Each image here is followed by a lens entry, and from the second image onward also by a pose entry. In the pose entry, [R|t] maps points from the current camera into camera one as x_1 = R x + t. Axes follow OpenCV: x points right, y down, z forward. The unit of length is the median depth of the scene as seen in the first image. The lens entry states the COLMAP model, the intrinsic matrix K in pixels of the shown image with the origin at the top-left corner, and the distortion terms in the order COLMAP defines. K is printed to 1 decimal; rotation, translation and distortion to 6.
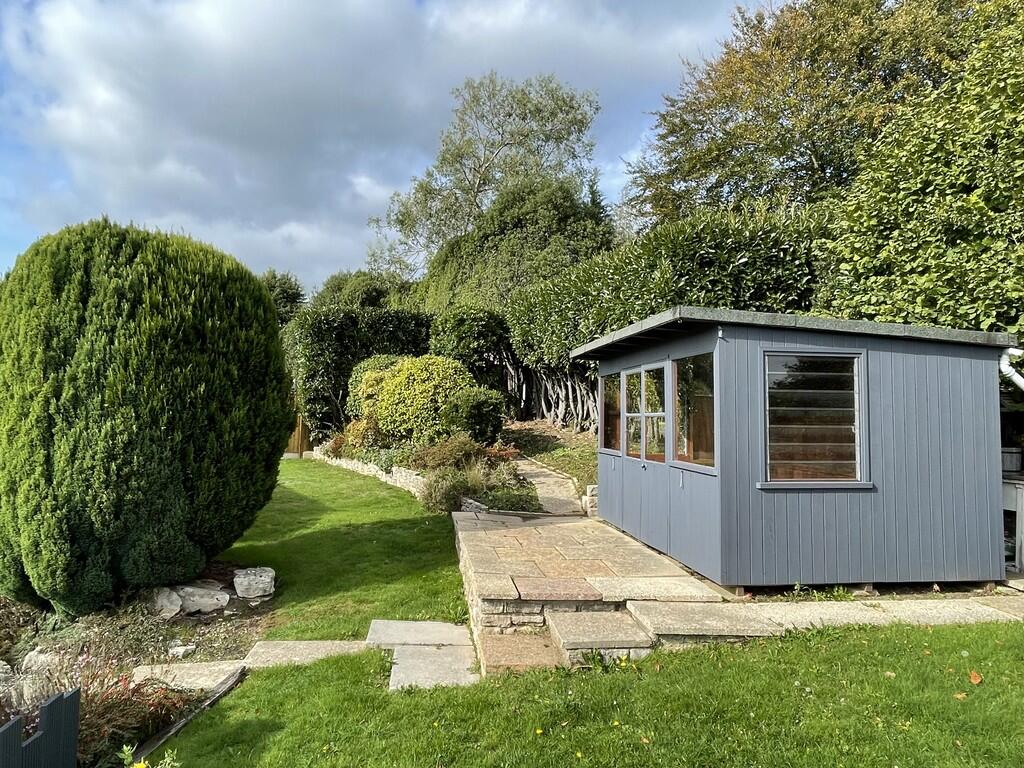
lens RADIAL K [[688.5, 0, 512.0], [0, 688.5, 384.0], [0, 0, 1]] dist [0.021142, -0.000099]
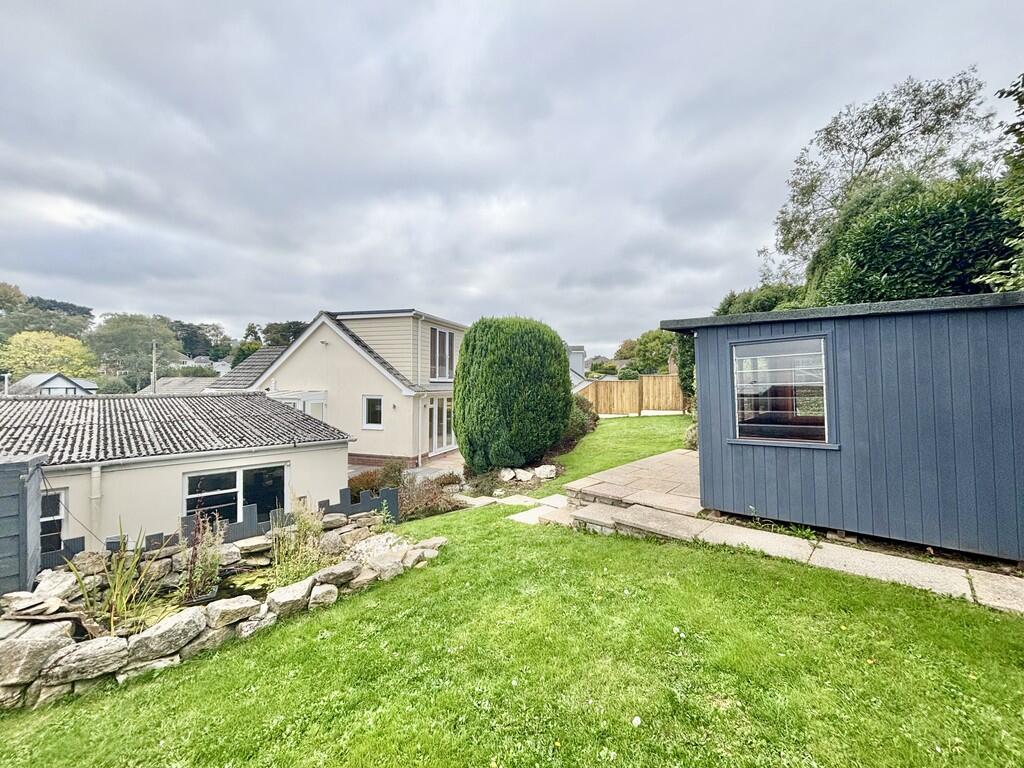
lens RADIAL K [[412.8, 0, 512.0], [0, 412.8, 384.0], [0, 0, 1]] dist [-0.000492, -0.000142]
pose [[0.629017, -0.039437, -0.776391, 0.663891], [0.069692, 0.997552, 0.005792, -0.000587], [0.774262, -0.057751, 0.630225, 0.141868]]
